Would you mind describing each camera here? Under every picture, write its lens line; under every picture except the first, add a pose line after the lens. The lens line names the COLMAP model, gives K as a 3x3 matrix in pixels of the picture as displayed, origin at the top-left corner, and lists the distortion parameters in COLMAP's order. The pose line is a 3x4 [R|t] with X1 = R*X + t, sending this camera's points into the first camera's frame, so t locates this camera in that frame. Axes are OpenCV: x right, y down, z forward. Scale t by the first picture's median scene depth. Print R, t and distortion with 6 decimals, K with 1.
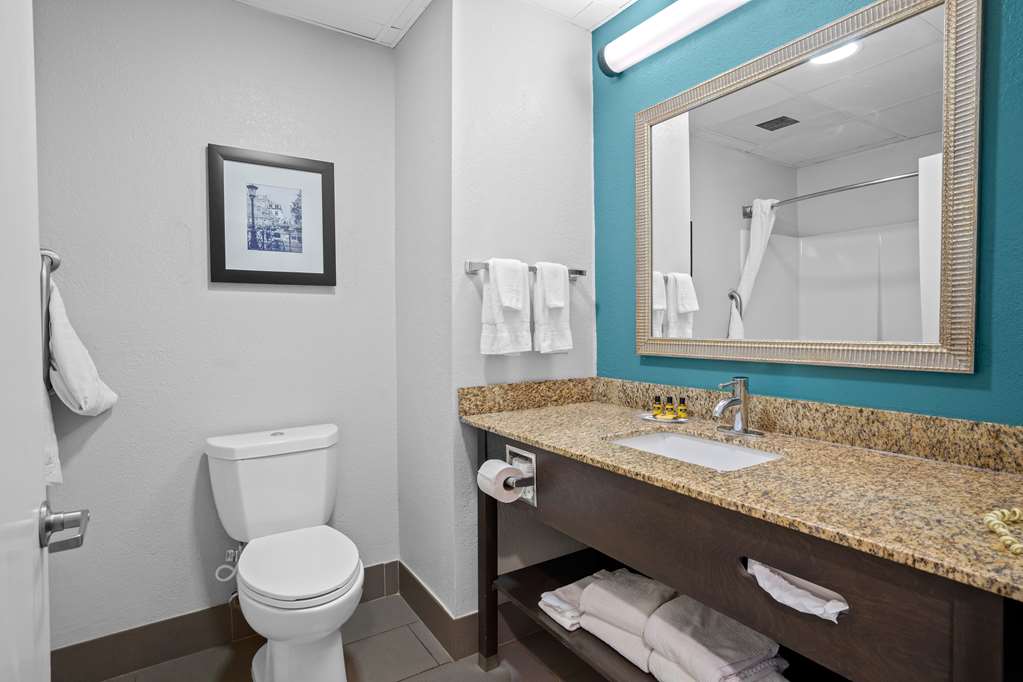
lens RADIAL K [[534.9, 0, 515.4], [0, 534.9, 330.9], [0, 0, 1]] dist [-0.022664, 0.019229]
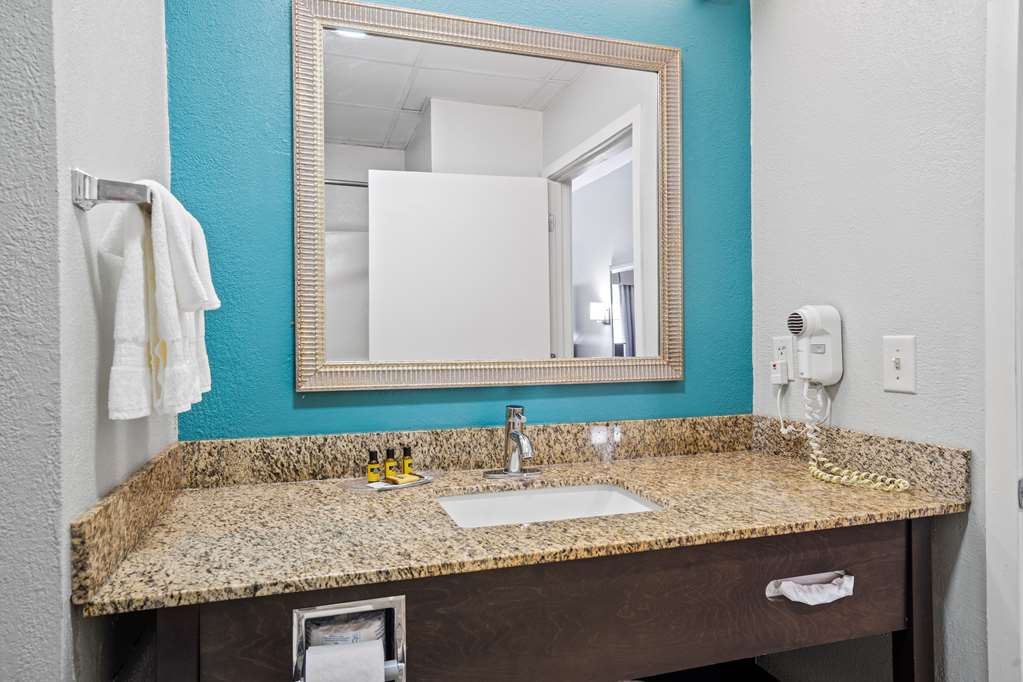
lens RADIAL K [[649.3, 0, 512.0], [0, 649.3, 333.7], [0, 0, 1]] dist [-0.009911, 0.007764]
pose [[0.262692, 0.013997, 0.964778, -1.773212], [0.014485, 0.999725, -0.018448, -0.015633], [-0.964771, 0.018821, 0.262417, 2.442345]]
